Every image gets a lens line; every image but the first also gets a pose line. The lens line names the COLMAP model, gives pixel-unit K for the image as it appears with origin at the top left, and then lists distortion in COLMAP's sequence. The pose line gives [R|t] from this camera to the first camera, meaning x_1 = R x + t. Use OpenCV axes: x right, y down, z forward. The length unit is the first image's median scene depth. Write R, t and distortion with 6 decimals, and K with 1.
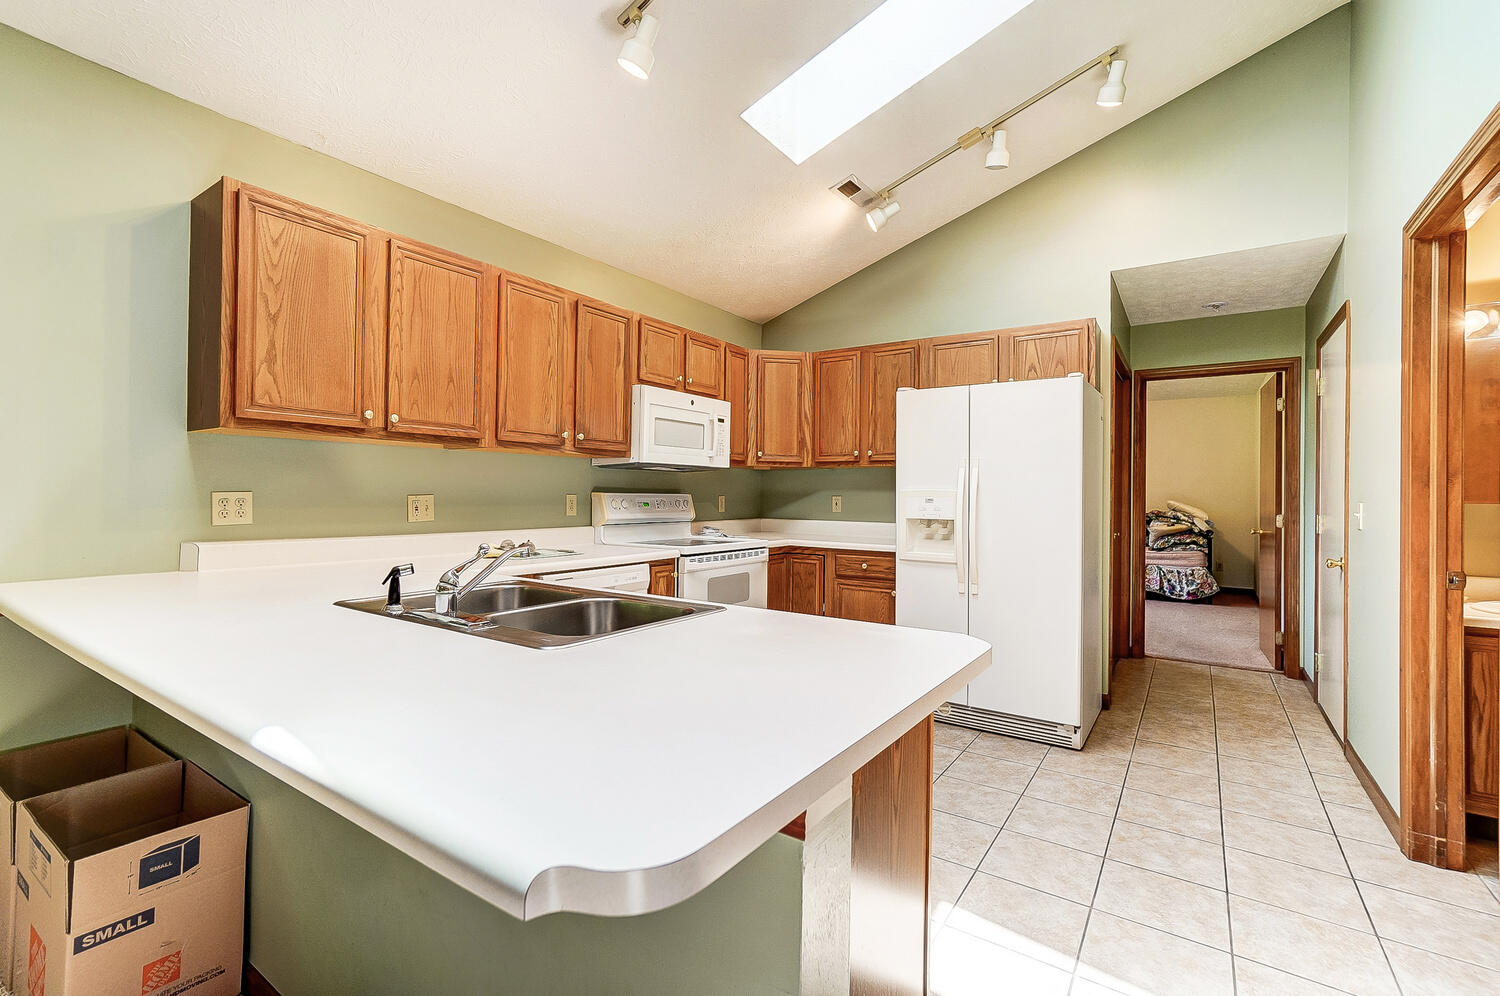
lens RADIAL K [[659.0, 0, 744.1], [0, 659.0, 490.0], [0, 0, 1]] dist [-0.012000, 0.009508]
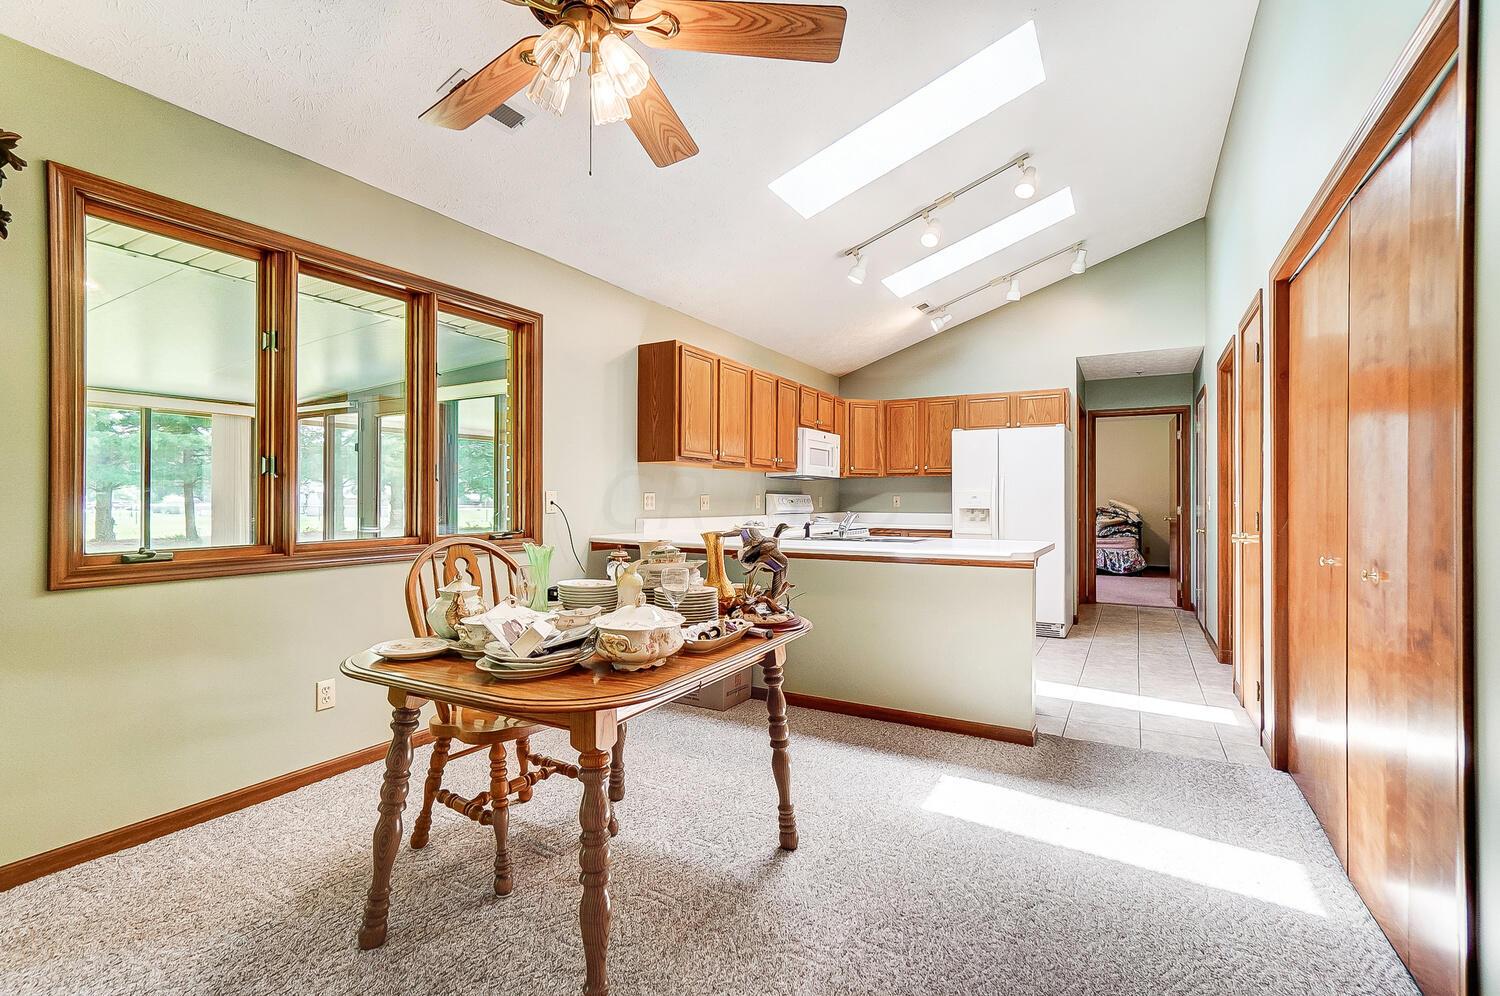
lens RADIAL K [[659.0, 0, 750.5], [0, 659.0, 494.5], [0, 0, 1]] dist [-0.012000, 0.009508]
pose [[0.997184, -0.006176, 0.074741, -0.336213], [0.006358, 0.999977, -0.002204, 0.007624], [-0.074726, 0.002673, 0.997201, -0.511232]]
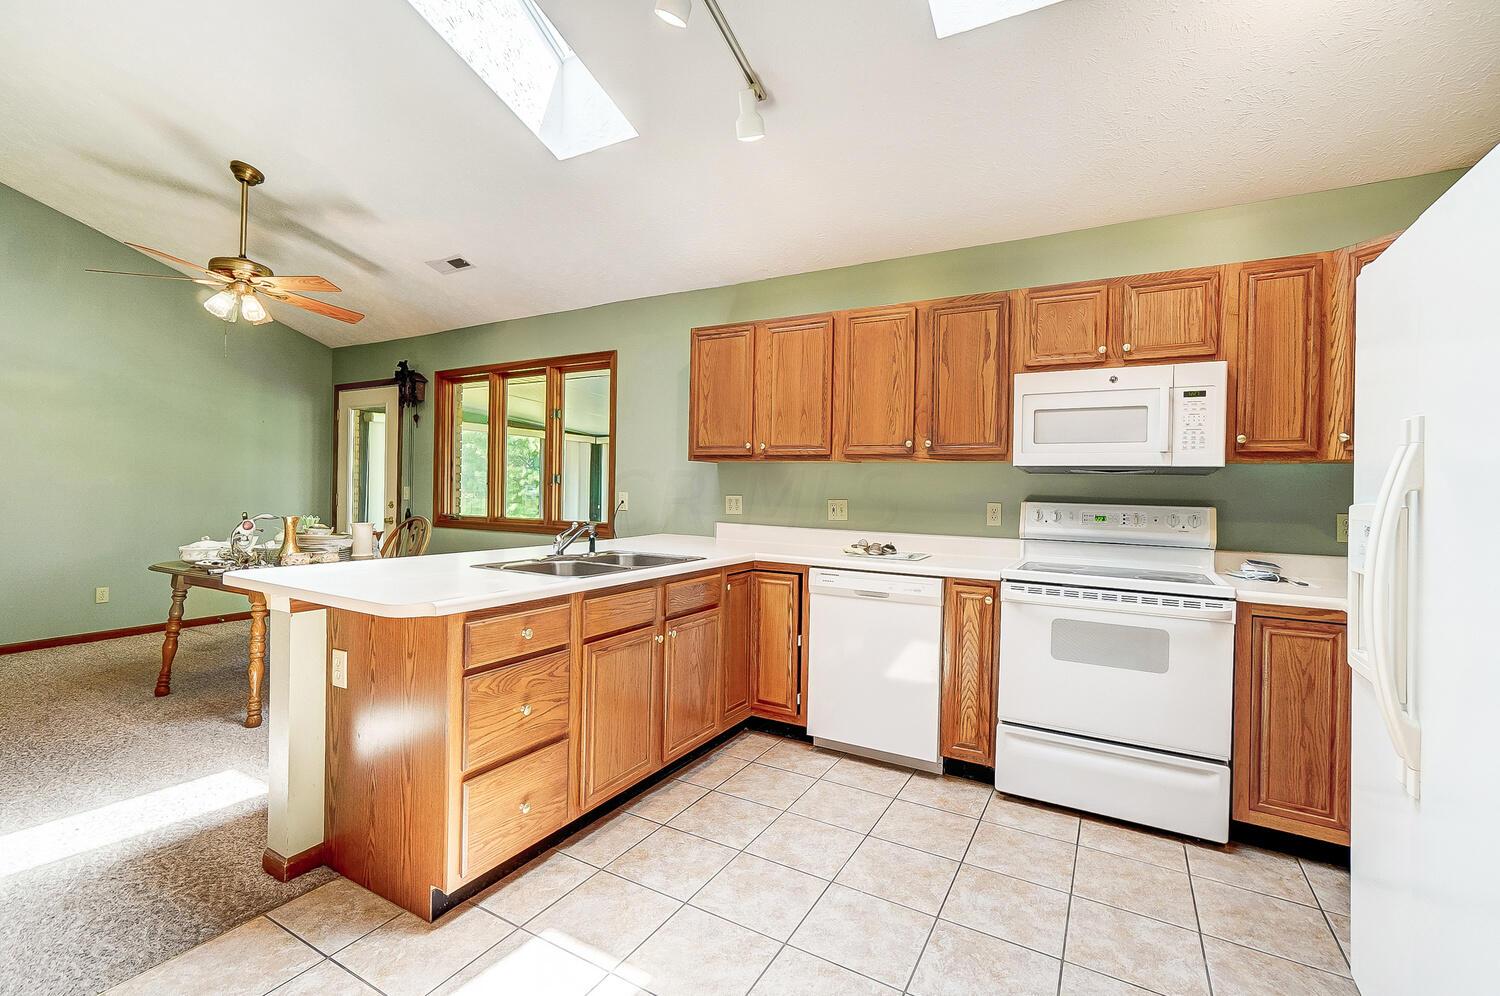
lens RADIAL K [[659.0, 0, 745.7], [0, 659.0, 491.6], [0, 0, 1]] dist [-0.012000, 0.009508]
pose [[0.080289, -0.002721, -0.996768, 0.532407], [-0.015650, 0.999870, -0.003990, -0.000208], [0.996649, 0.015920, 0.080236, 0.476253]]
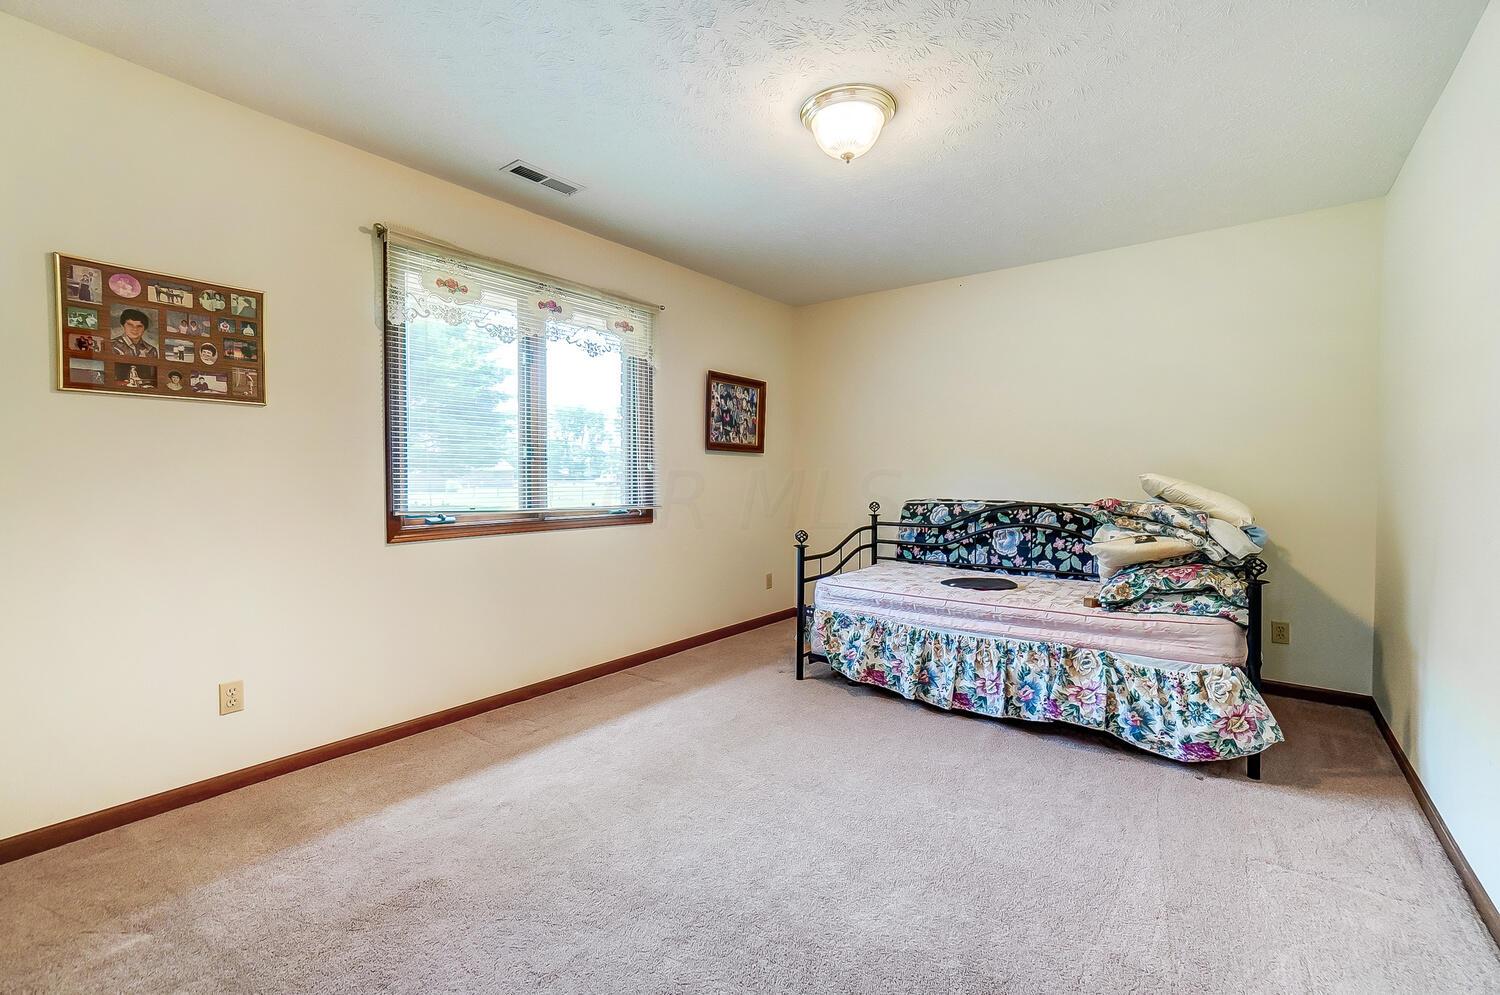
lens RADIAL K [[659.0, 0, 741.7], [0, 659.0, 485.0], [0, 0, 1]] dist [-0.012000, 0.009508]
pose [[0.998336, -0.003506, -0.057558, 0.851056], [0.004654, 0.999793, 0.019817, 0.028358], [0.057477, -0.020051, 0.998145, 1.185866]]
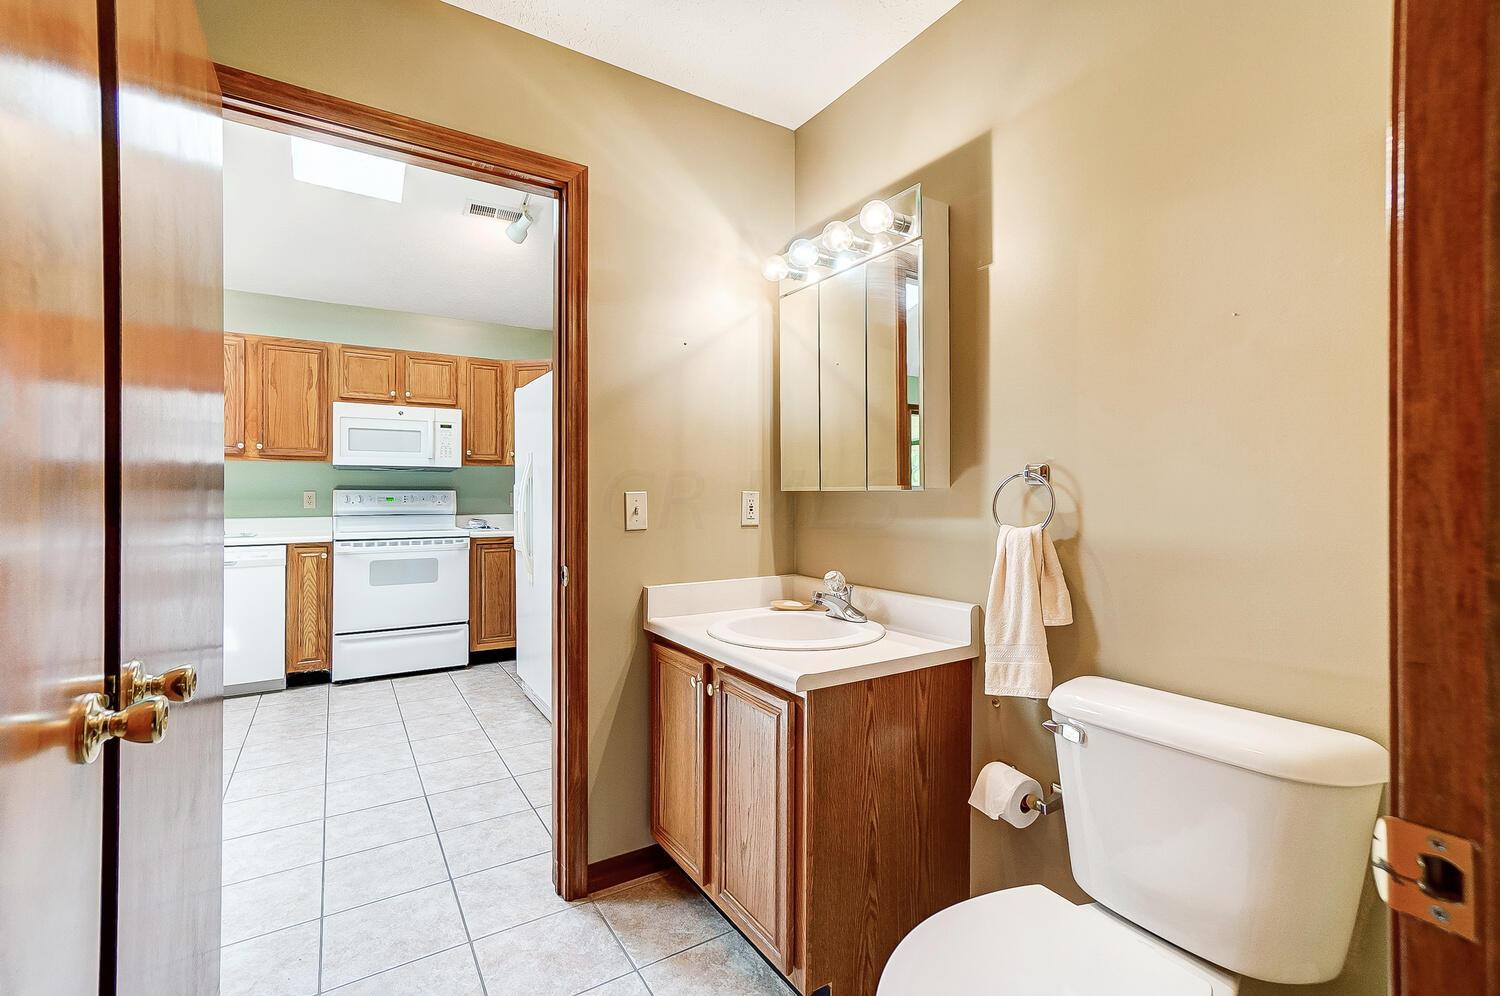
lens RADIAL K [[659.0, 0, 753.8], [0, 659.0, 483.2], [0, 0, 1]] dist [-0.012000, 0.009508]
pose [[0.920764, -0.016689, -0.389763, 0.845917], [0.011944, 0.999822, -0.014594, 0.016058], [0.389937, 0.008783, 0.920800, 0.141218]]
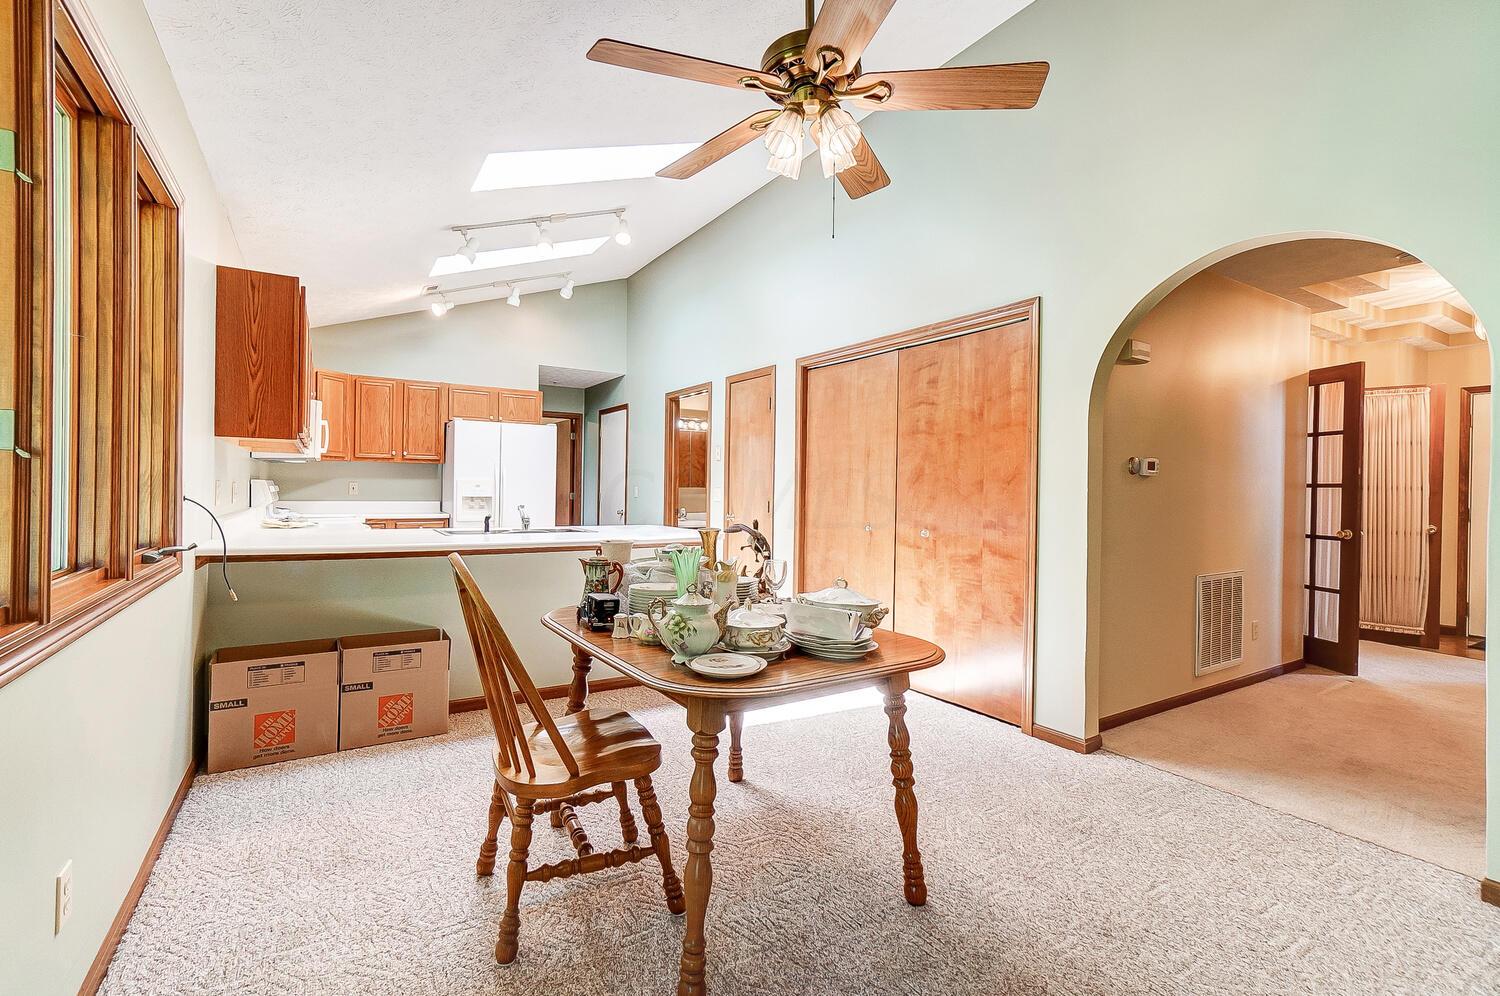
lens RADIAL K [[659.0, 0, 736.0], [0, 659.0, 493.1], [0, 0, 1]] dist [-0.012000, 0.009508]
pose [[0.407745, -0.014394, 0.912982, -0.843016], [-0.011623, 0.999713, 0.020952, -0.007394], [-0.913022, -0.019155, 0.407461, -0.266522]]
